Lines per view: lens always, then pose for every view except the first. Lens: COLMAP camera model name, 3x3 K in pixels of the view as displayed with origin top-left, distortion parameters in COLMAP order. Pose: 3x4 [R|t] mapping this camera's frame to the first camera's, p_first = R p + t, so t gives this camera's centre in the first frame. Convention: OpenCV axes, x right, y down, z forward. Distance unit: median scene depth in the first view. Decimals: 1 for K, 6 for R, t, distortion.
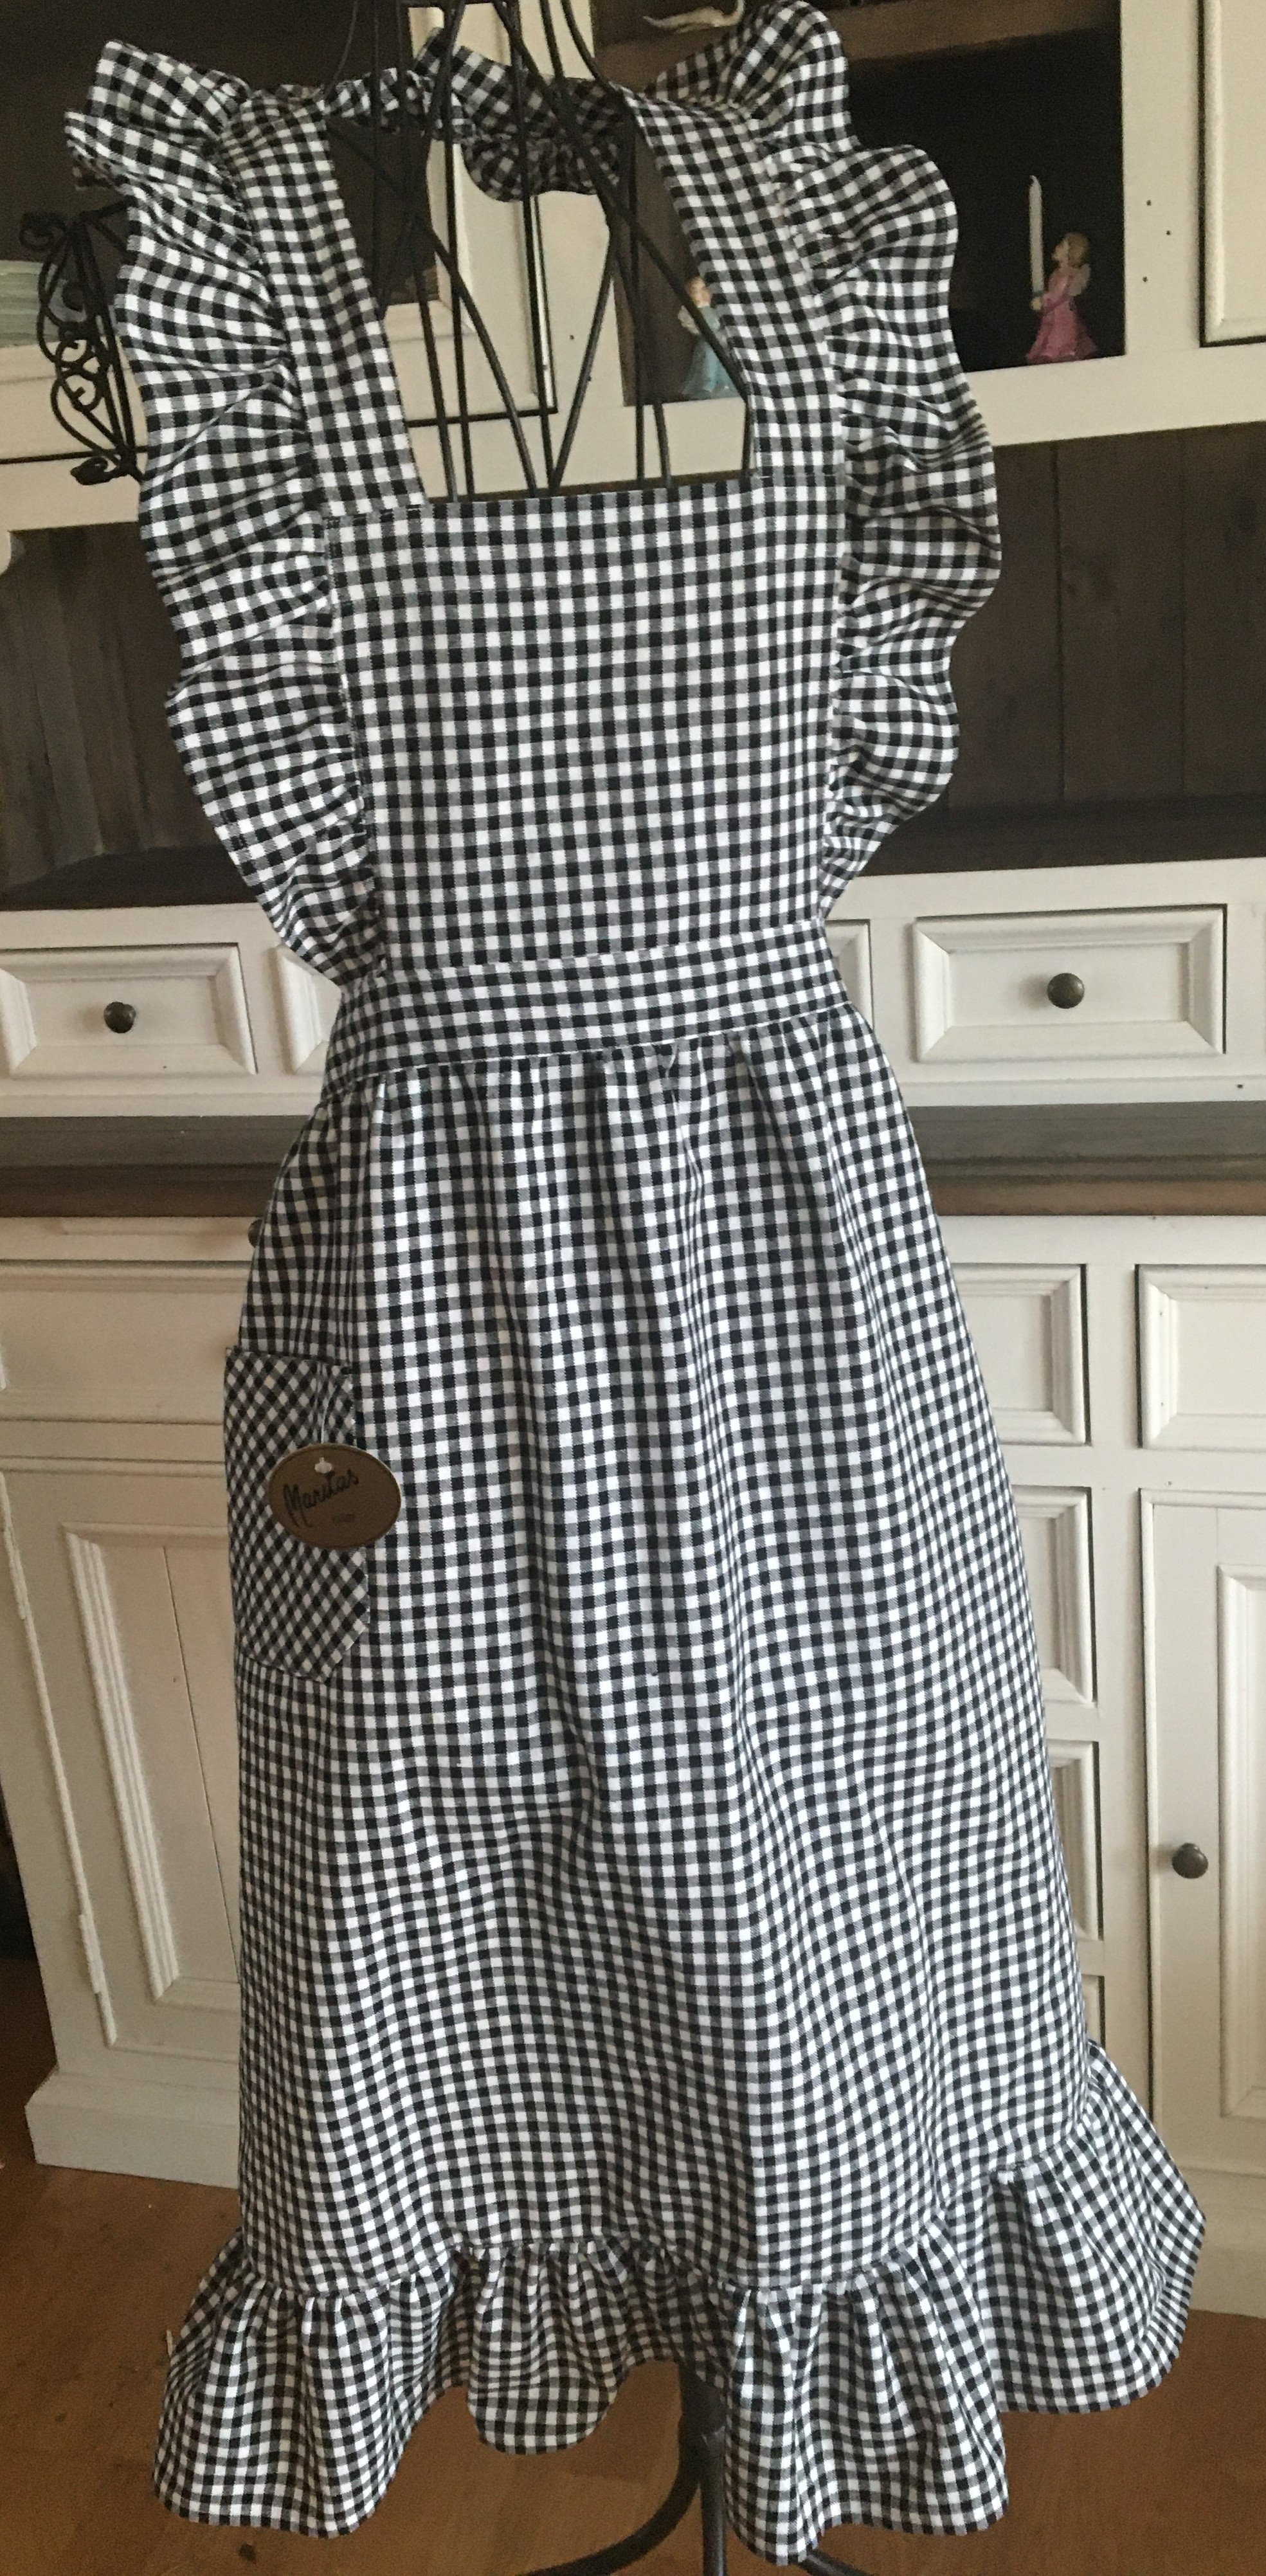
lens RADIAL K [[2098.4, 0, 633.0], [0, 2098.4, 1288.0], [0, 0, 1]] dist [0.077523, -0.109478]
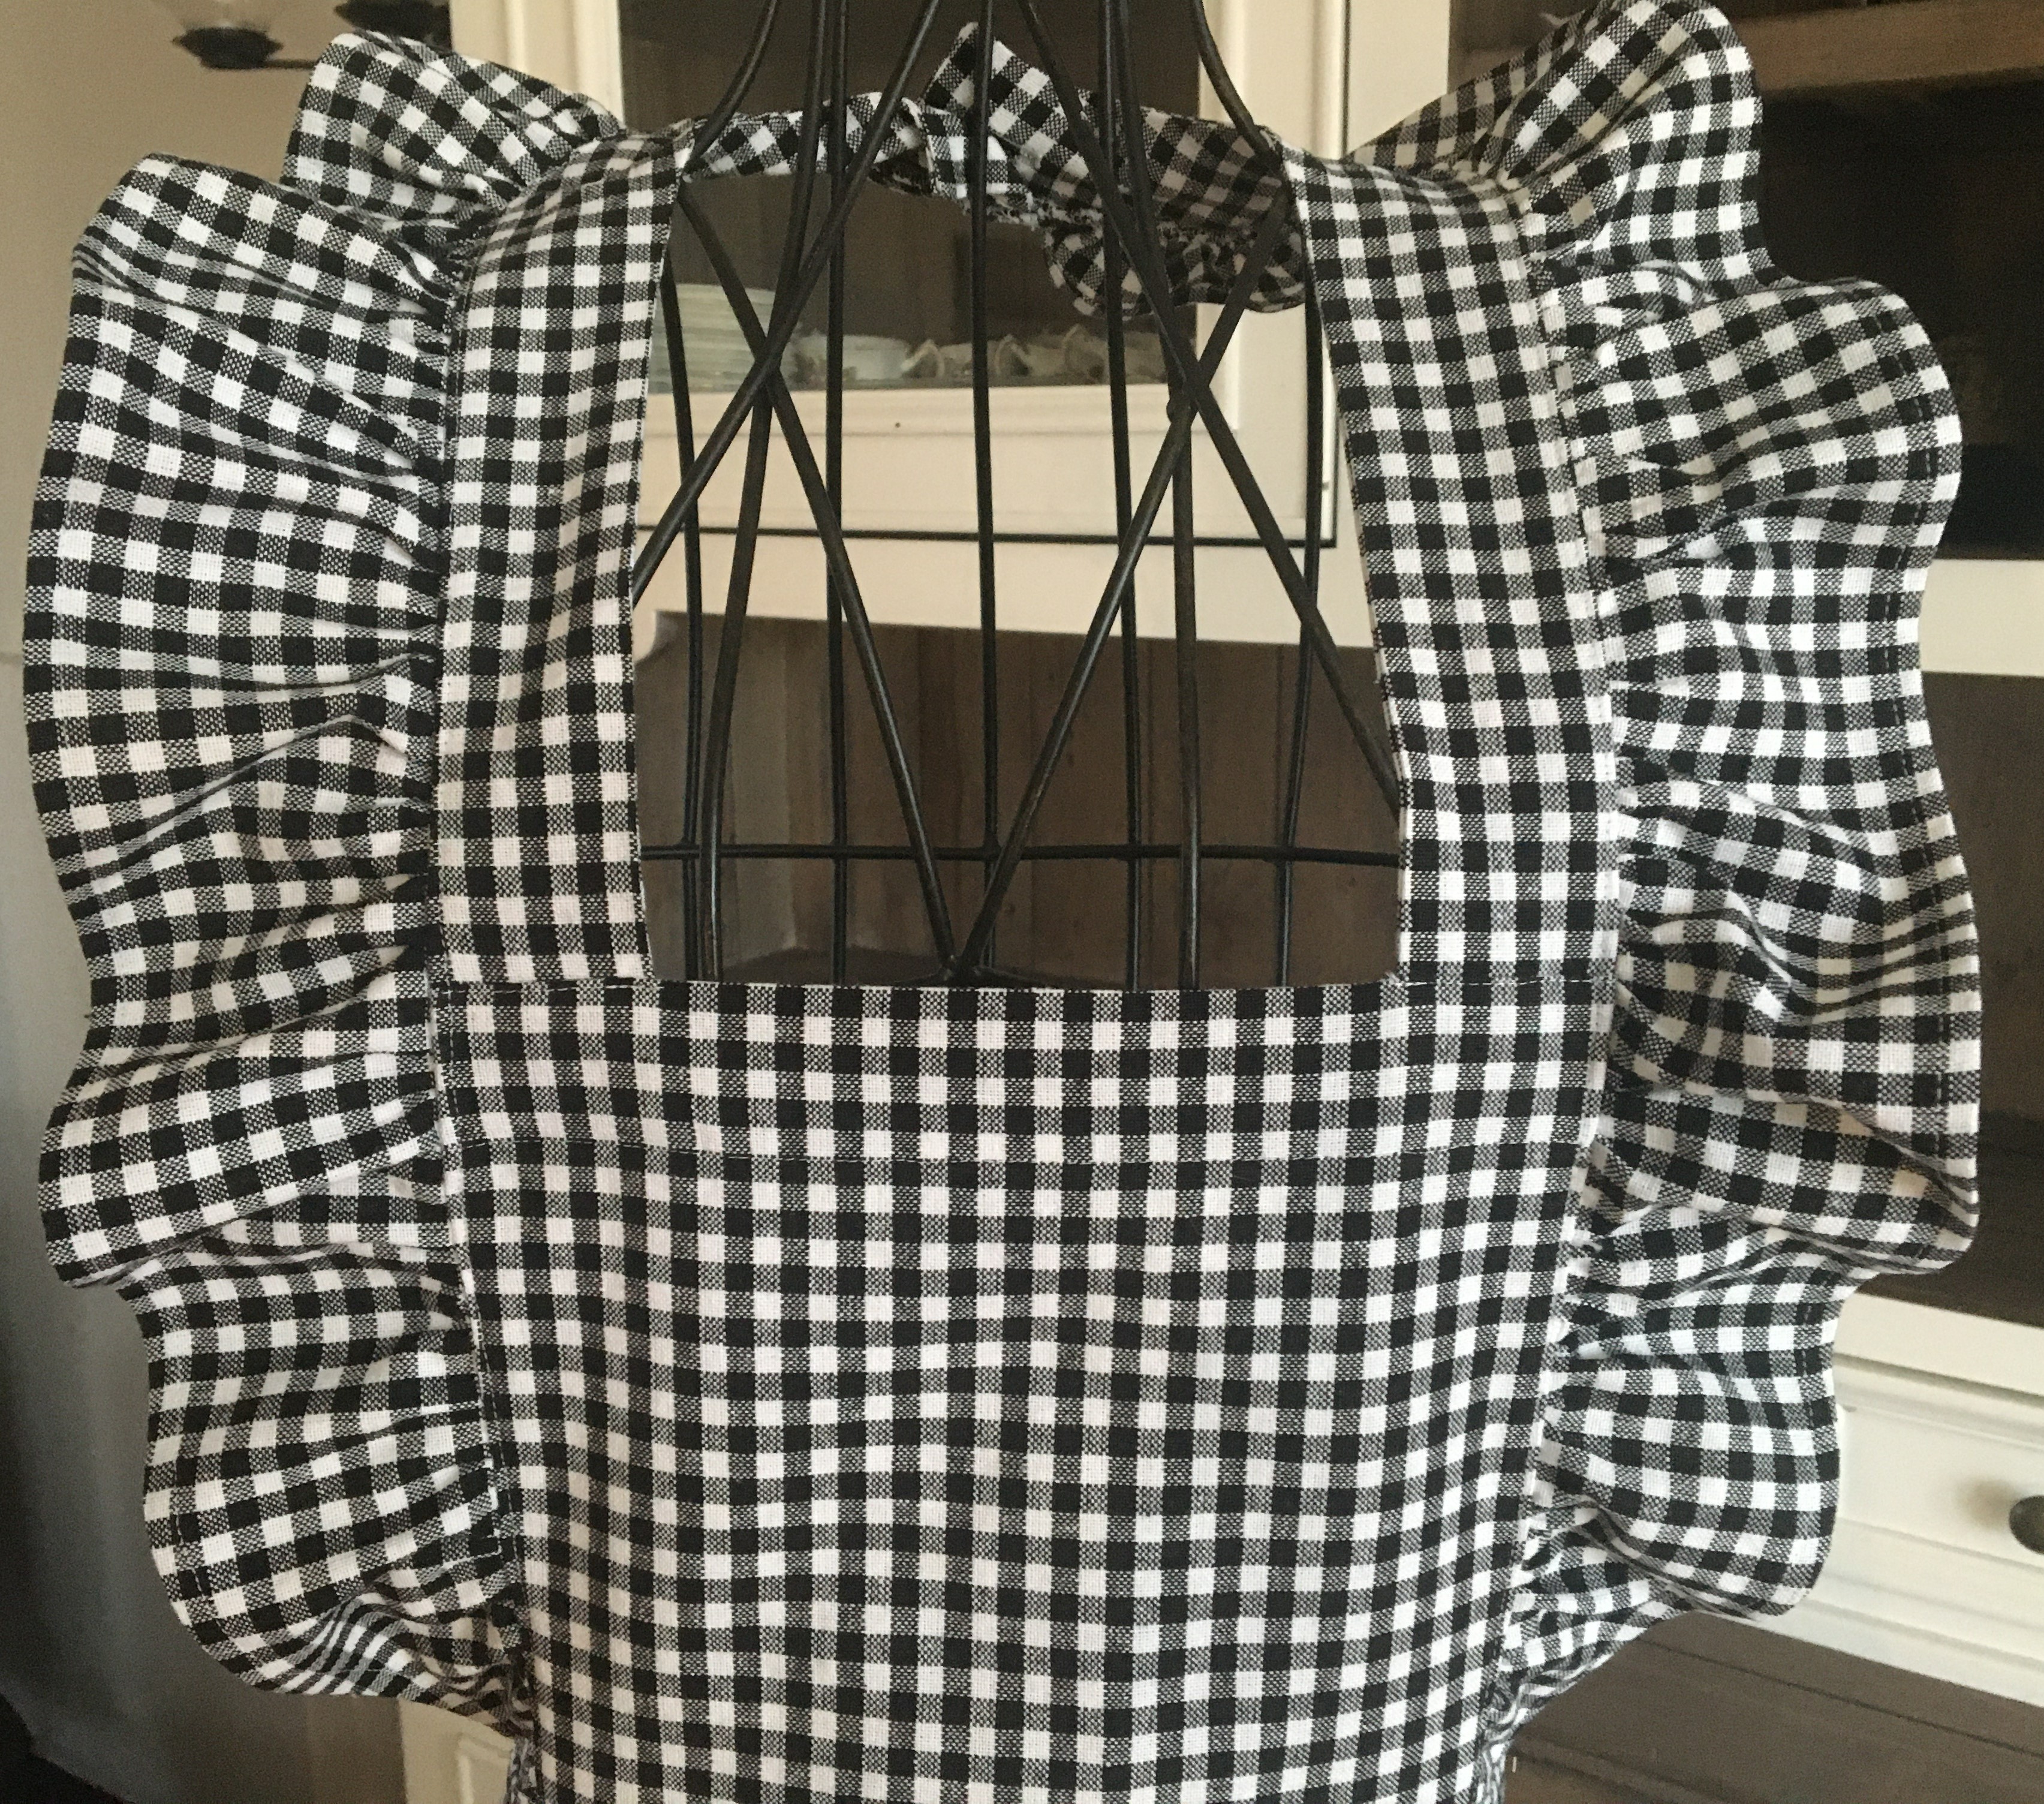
lens RADIAL K [[1989.5, 0, 1022.0], [0, 1989.5, 902.0], [0, 0, 1]] dist [0.108925, -0.221495]
pose [[0.952803, 0.139338, -0.269726, 0.092065], [-0.169880, 0.981038, -0.093304, -0.338225], [0.251611, 0.134722, 0.958406, 0.560215]]
